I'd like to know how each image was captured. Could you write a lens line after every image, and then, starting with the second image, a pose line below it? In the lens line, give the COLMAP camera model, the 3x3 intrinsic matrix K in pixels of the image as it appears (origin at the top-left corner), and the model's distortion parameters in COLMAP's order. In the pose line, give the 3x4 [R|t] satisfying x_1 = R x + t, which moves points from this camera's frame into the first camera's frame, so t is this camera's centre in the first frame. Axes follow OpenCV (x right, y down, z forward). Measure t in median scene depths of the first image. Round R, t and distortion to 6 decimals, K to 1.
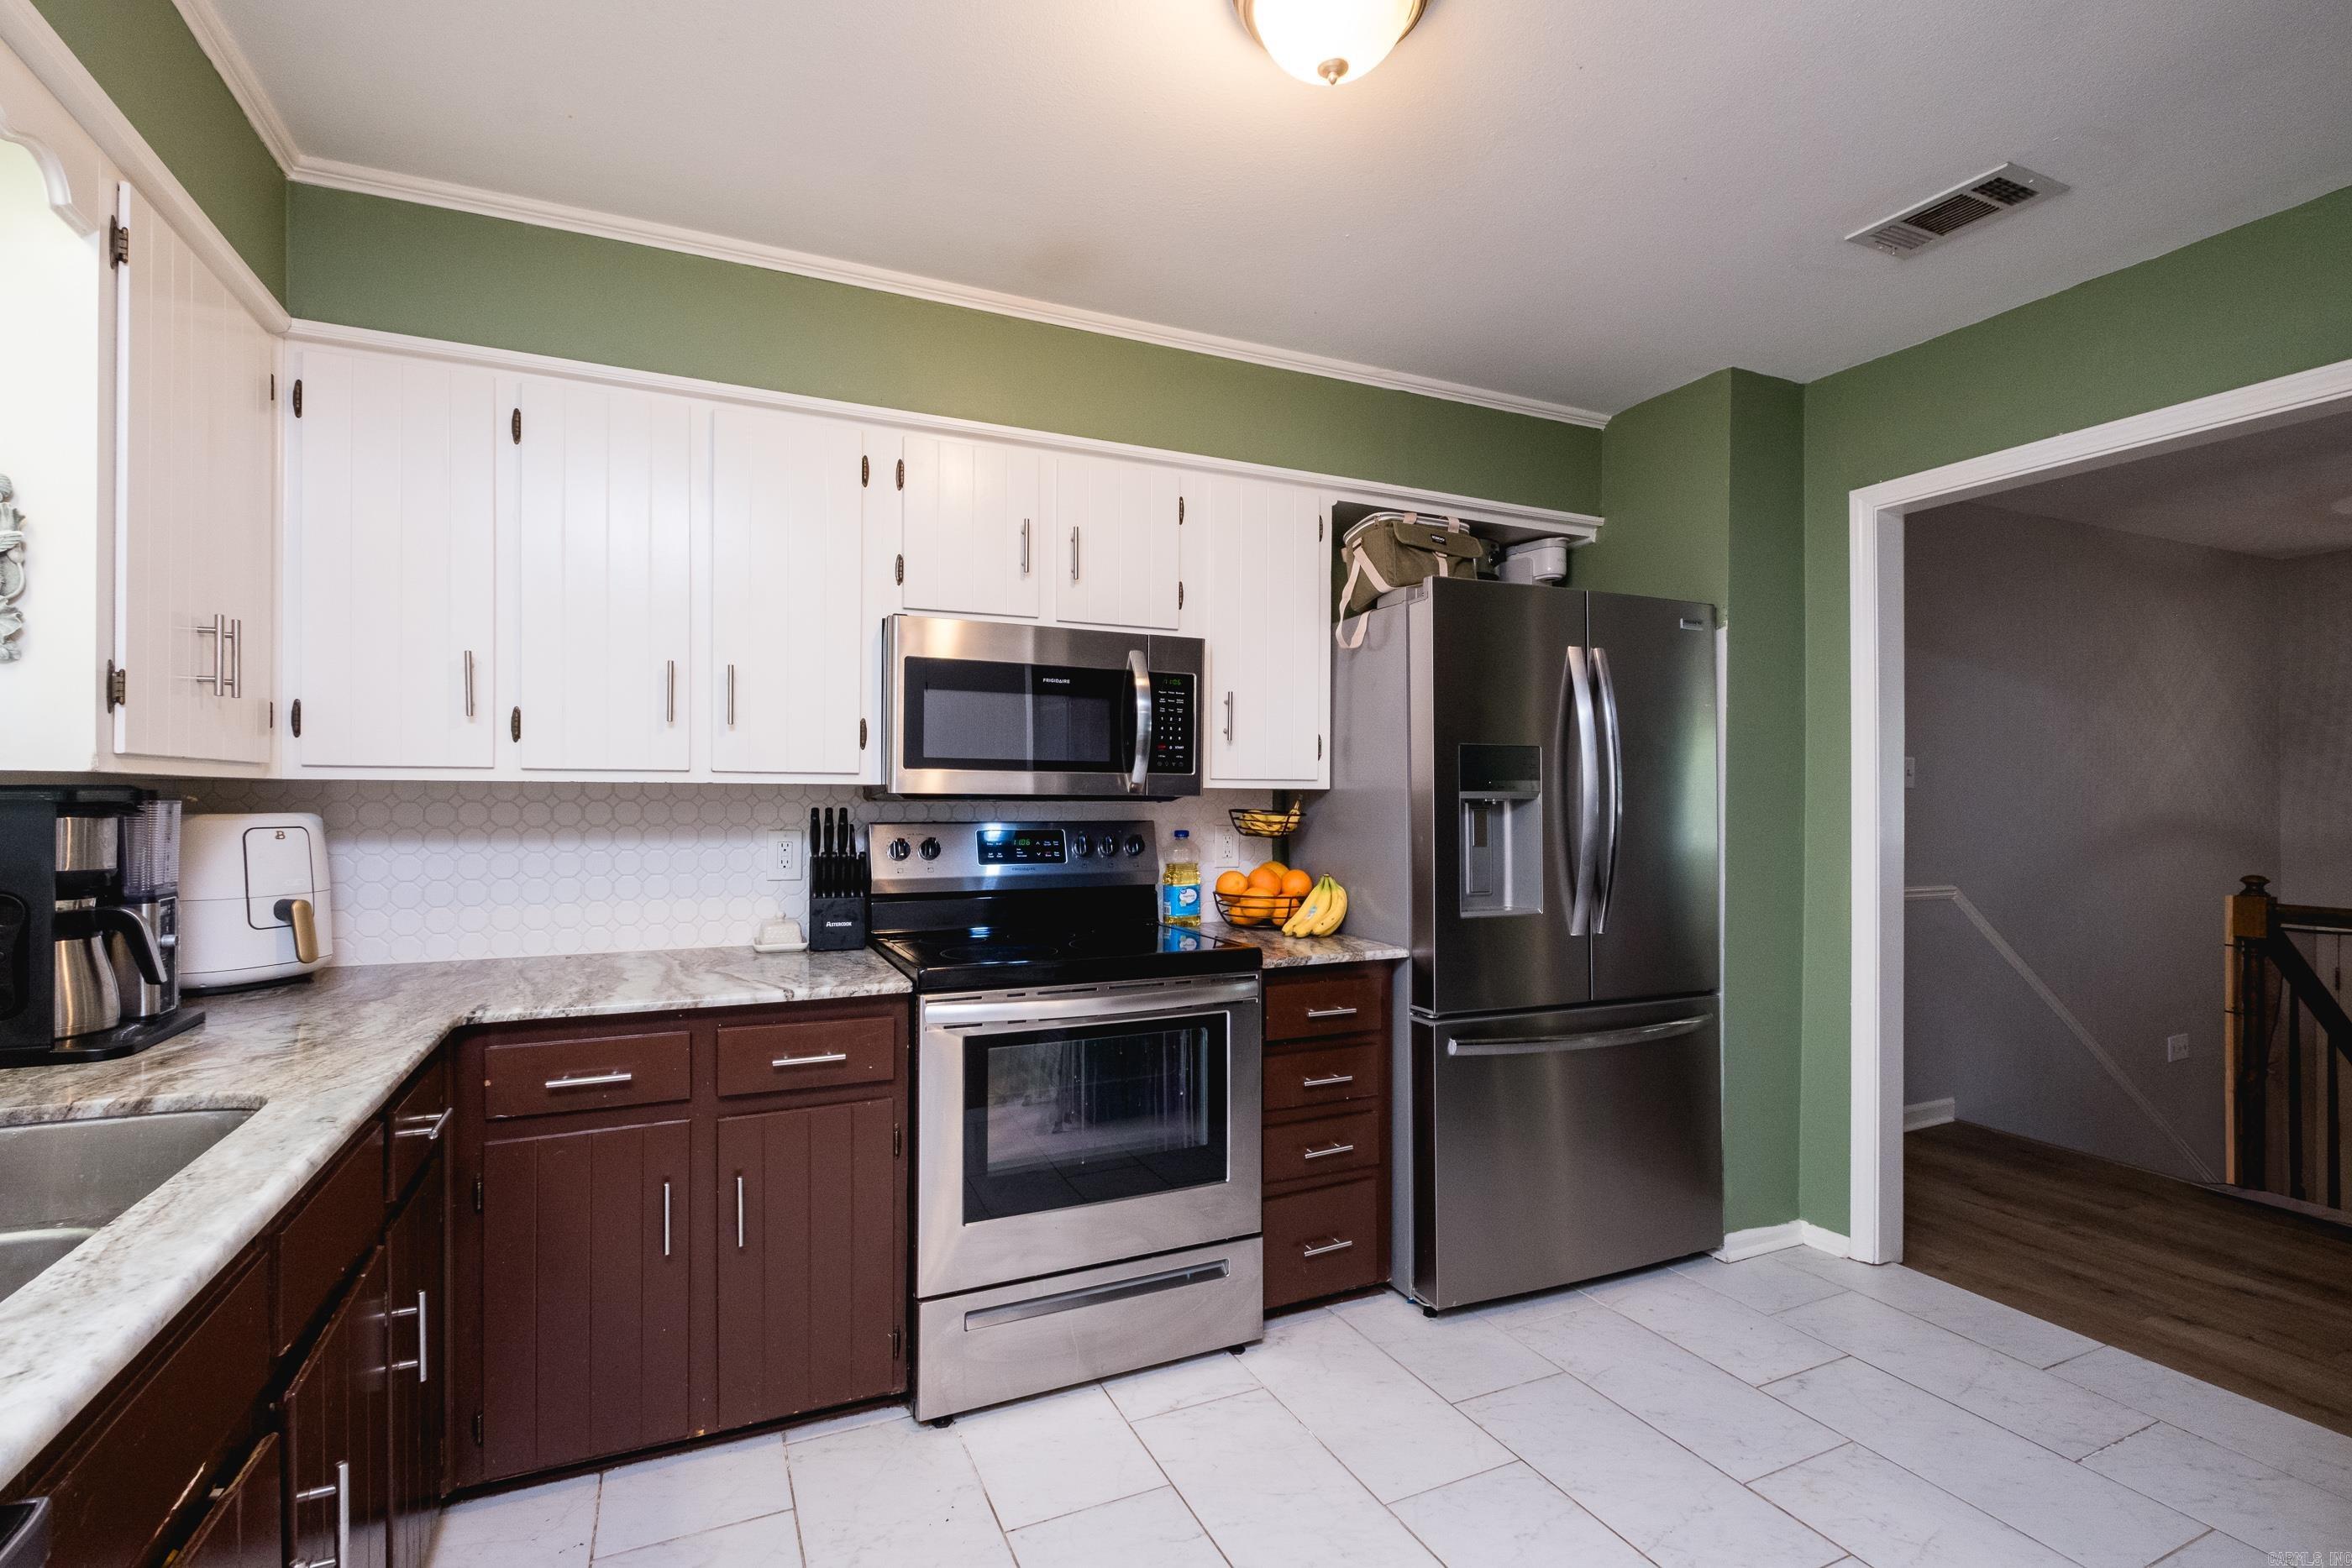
lens RADIAL K [[1016.5, 0, 1167.7], [0, 1016.5, 791.6], [0, 0, 1]] dist [-0.001063, -0.000723]
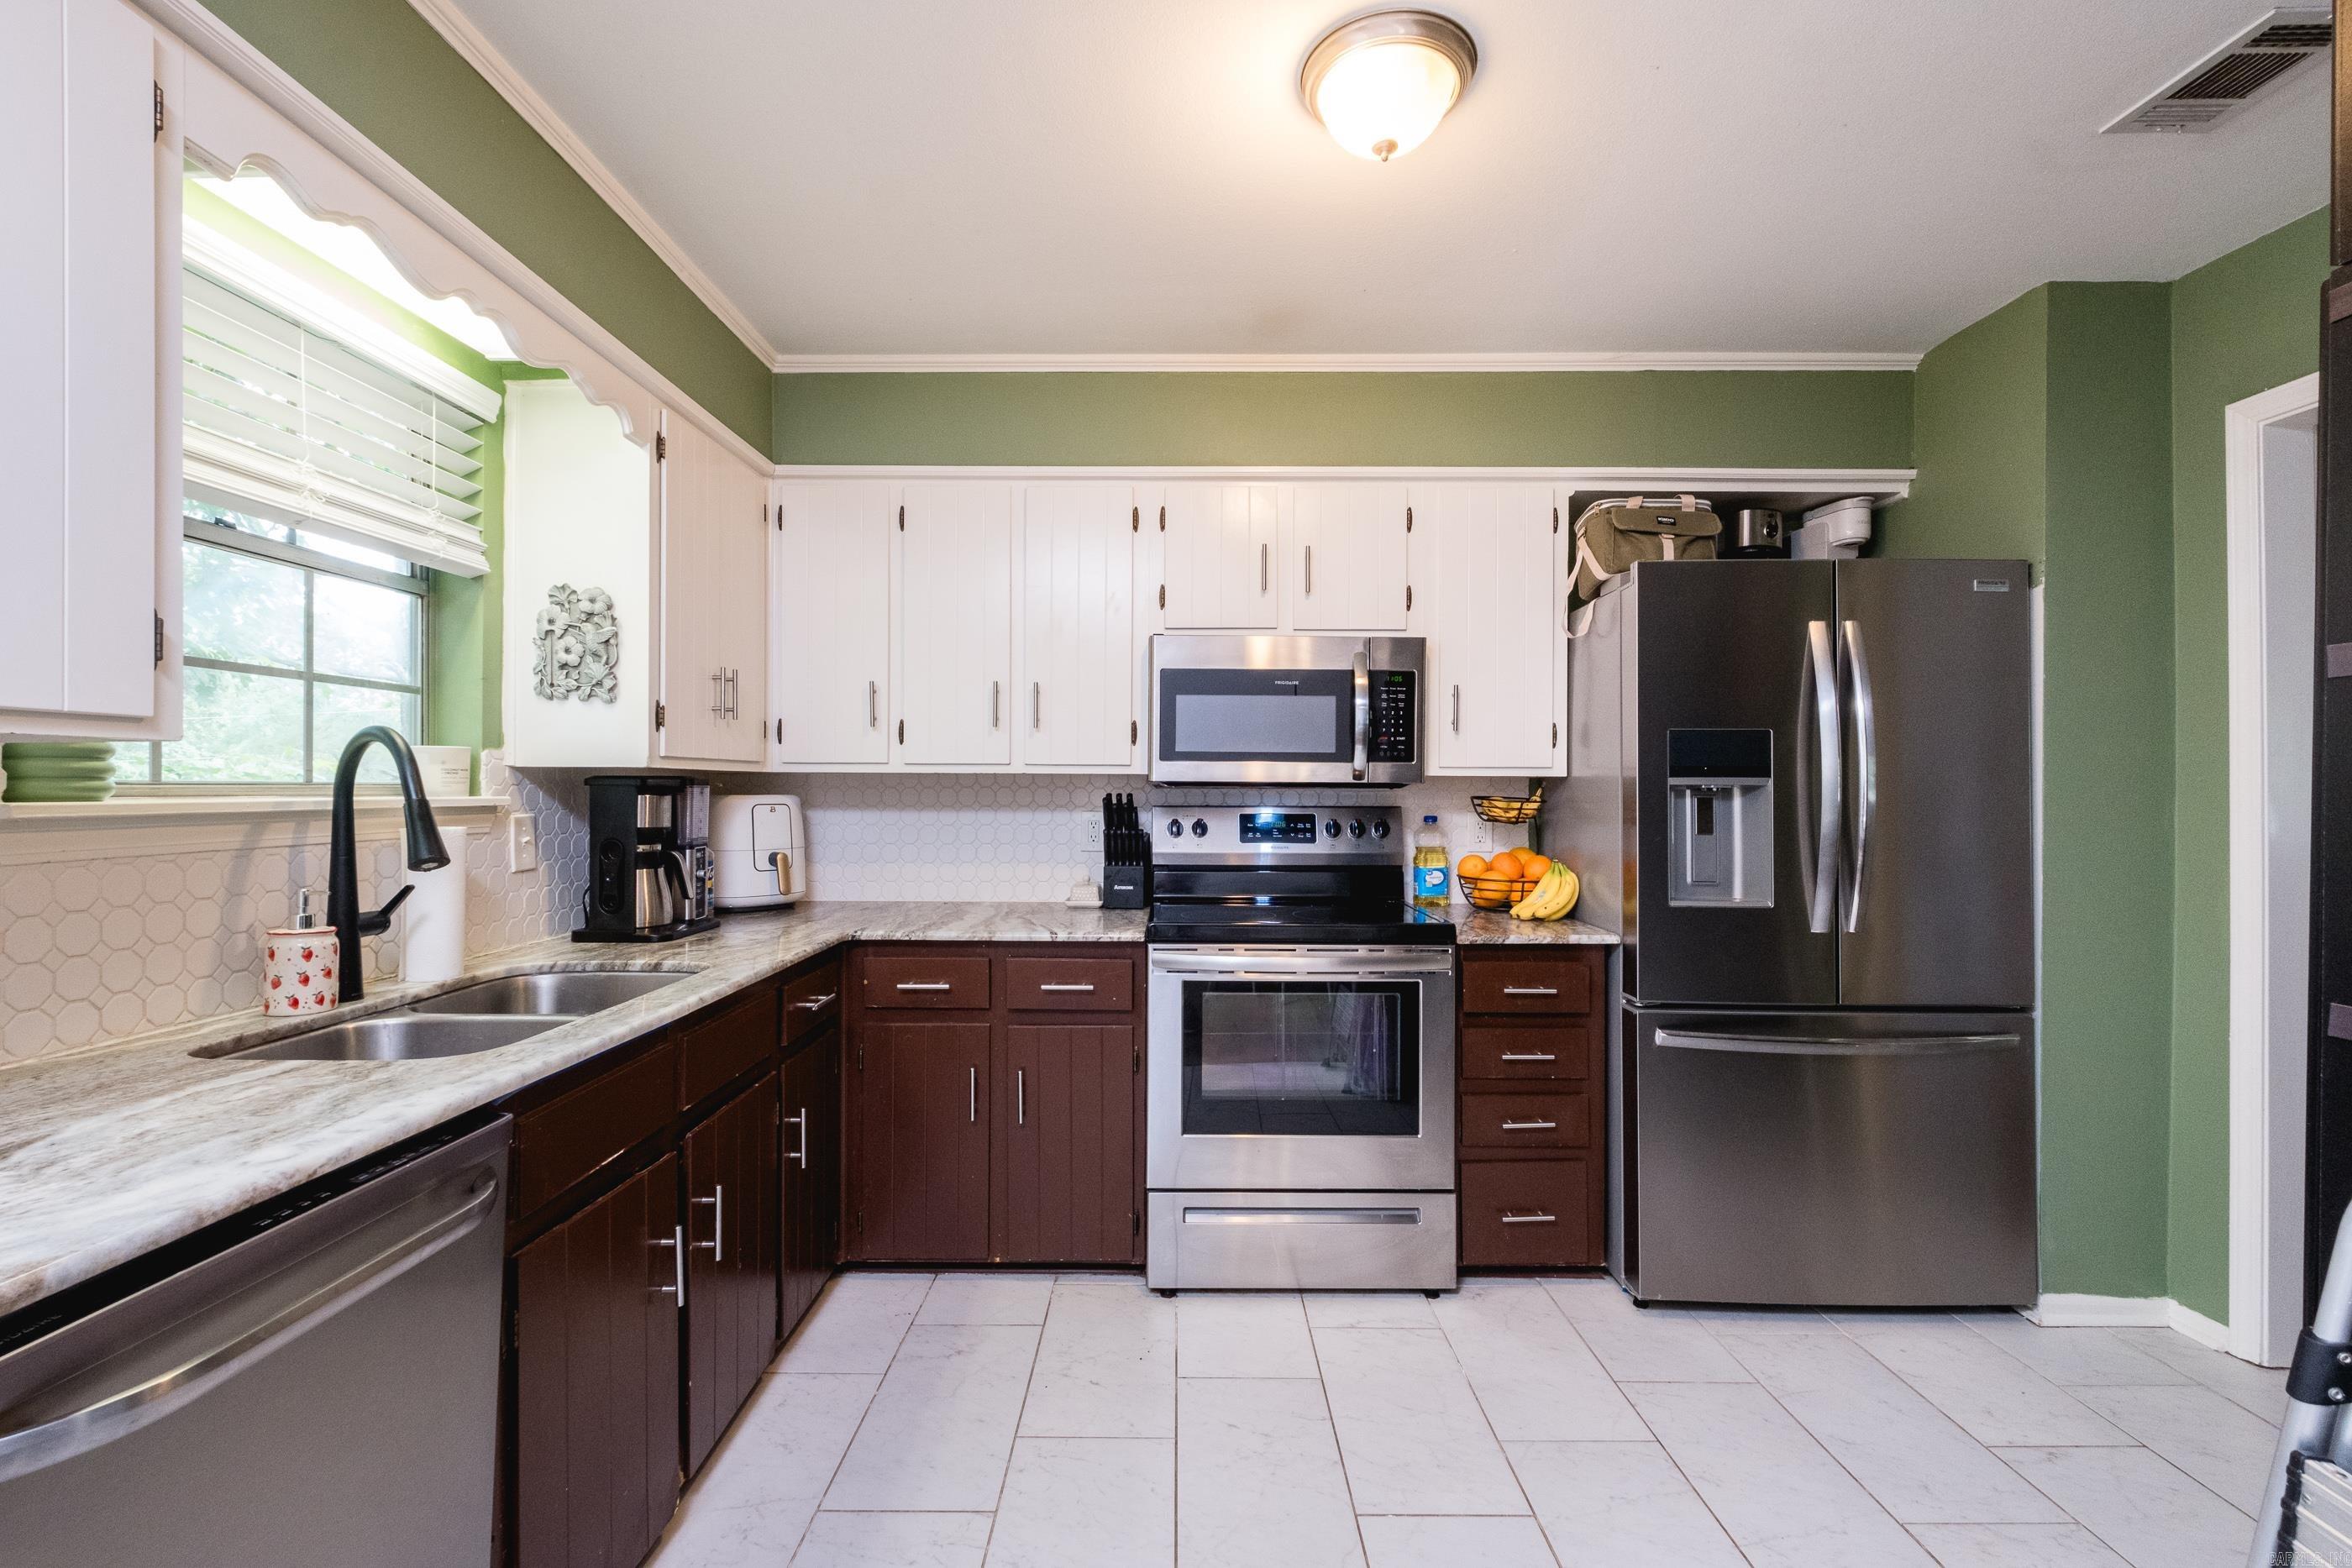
lens RADIAL K [[990.8, 0, 1176.0], [0, 990.8, 784.0], [0, 0, 1]] dist [0.000959, -0.005145]
pose [[0.906500, -0.000885, -0.422205, 0.252489], [0.000936, 1.000000, -0.000088, 0.005284], [0.422205, -0.000315, 0.906501, -0.067183]]
